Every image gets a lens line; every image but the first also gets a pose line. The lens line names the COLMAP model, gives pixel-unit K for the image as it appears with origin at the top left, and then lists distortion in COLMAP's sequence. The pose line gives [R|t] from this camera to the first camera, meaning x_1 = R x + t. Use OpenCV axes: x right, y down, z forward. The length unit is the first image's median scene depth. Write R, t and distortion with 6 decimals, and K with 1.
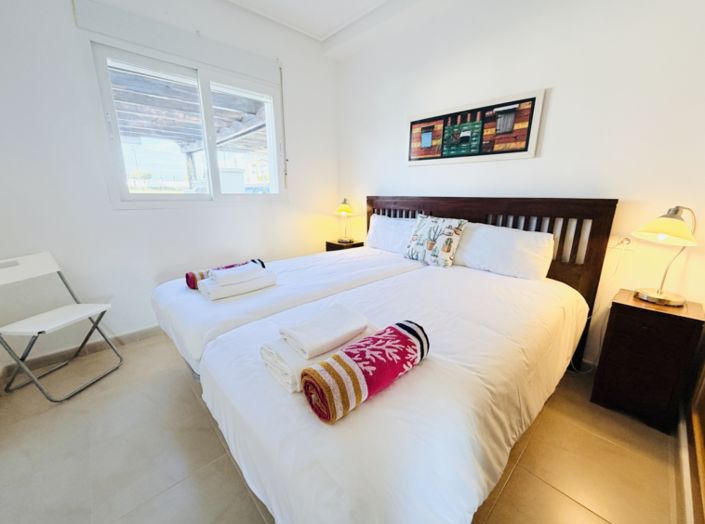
lens RADIAL K [[276.6, 0, 355.4], [0, 276.6, 262.3], [0, 0, 1]] dist [-0.007221, -0.001017]
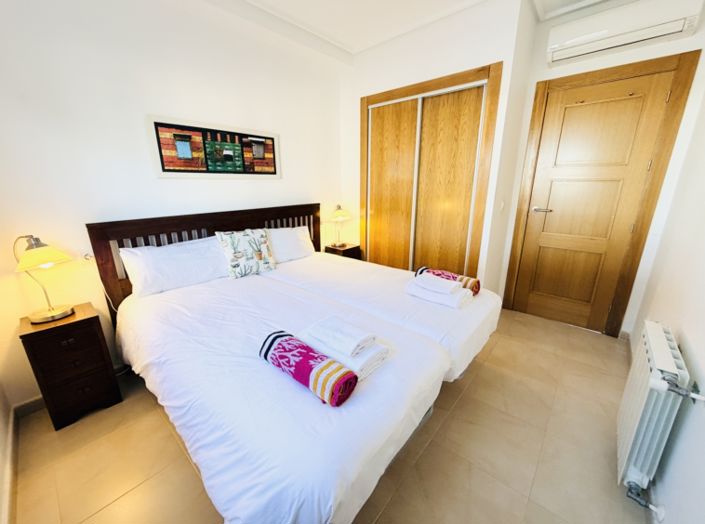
lens RADIAL K [[276.6, 0, 351.7], [0, 276.6, 266.8], [0, 0, 1]] dist [-0.007221, -0.001017]
pose [[-0.095628, -0.297590, 0.949892, -0.821025], [0.248675, 0.916866, 0.312278, -0.273669], [-0.963855, 0.266077, -0.013674, 0.671624]]
